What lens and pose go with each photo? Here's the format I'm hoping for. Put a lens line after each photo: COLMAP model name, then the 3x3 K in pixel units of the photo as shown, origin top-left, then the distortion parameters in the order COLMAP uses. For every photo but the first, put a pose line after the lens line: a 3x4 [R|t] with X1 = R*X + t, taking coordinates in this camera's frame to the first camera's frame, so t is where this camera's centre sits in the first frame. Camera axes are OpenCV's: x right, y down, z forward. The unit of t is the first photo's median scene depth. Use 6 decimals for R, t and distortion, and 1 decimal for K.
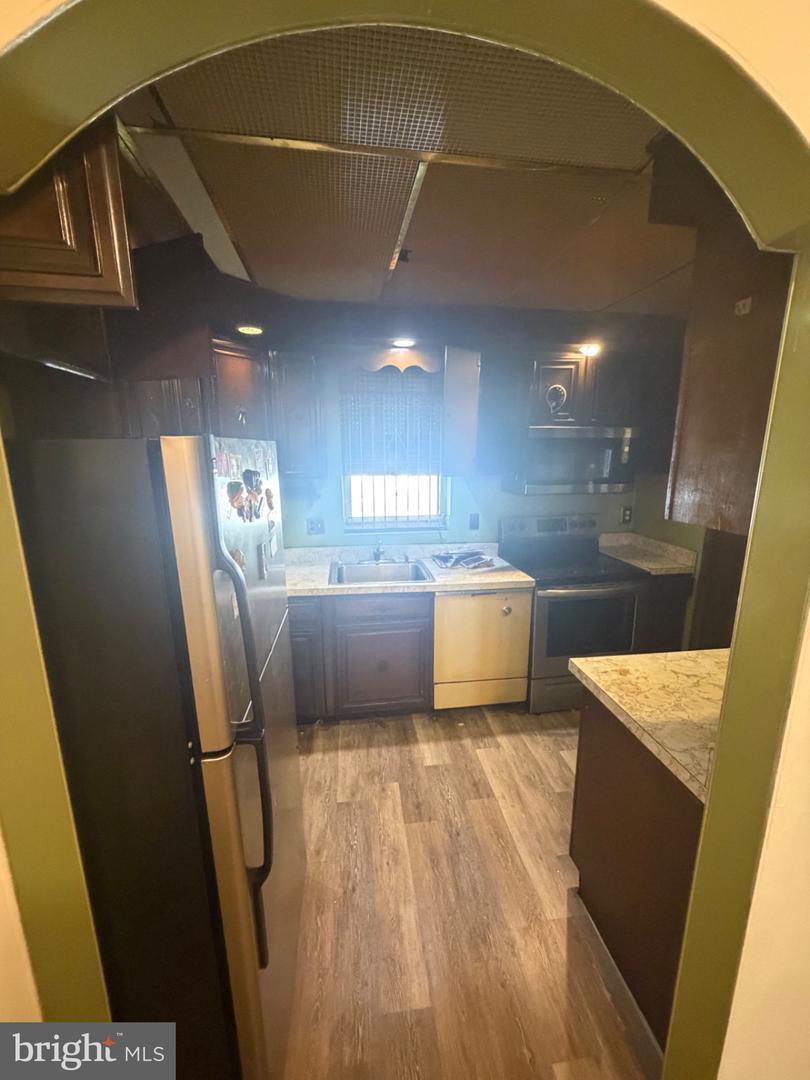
lens RADIAL K [[431.6, 0, 406.1], [0, 431.6, 540.5], [0, 0, 1]] dist [-0.000551, 0.000268]
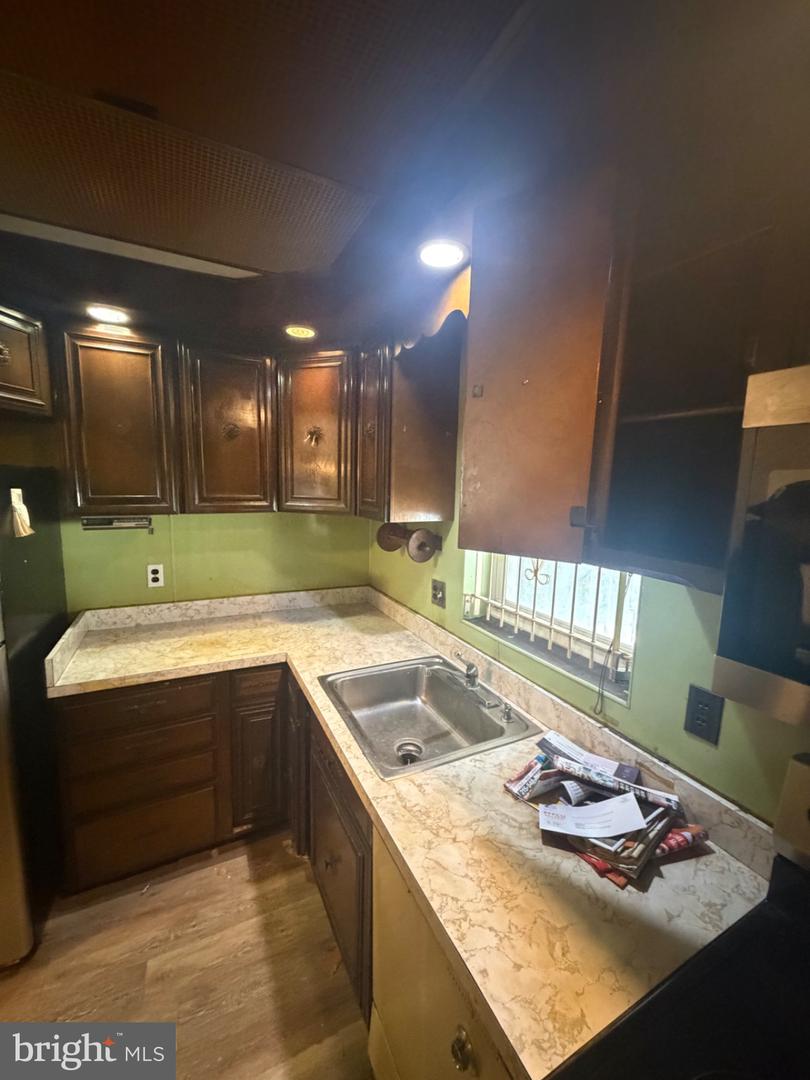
lens RADIAL K [[431.6, 0, 406.0], [0, 431.6, 542.2], [0, 0, 1]] dist [-0.000551, 0.000268]
pose [[0.322498, 0.142402, -0.935797, 0.422583], [-0.218499, 0.973119, 0.072781, -0.163118], [0.921007, 0.180999, 0.344944, 0.792999]]
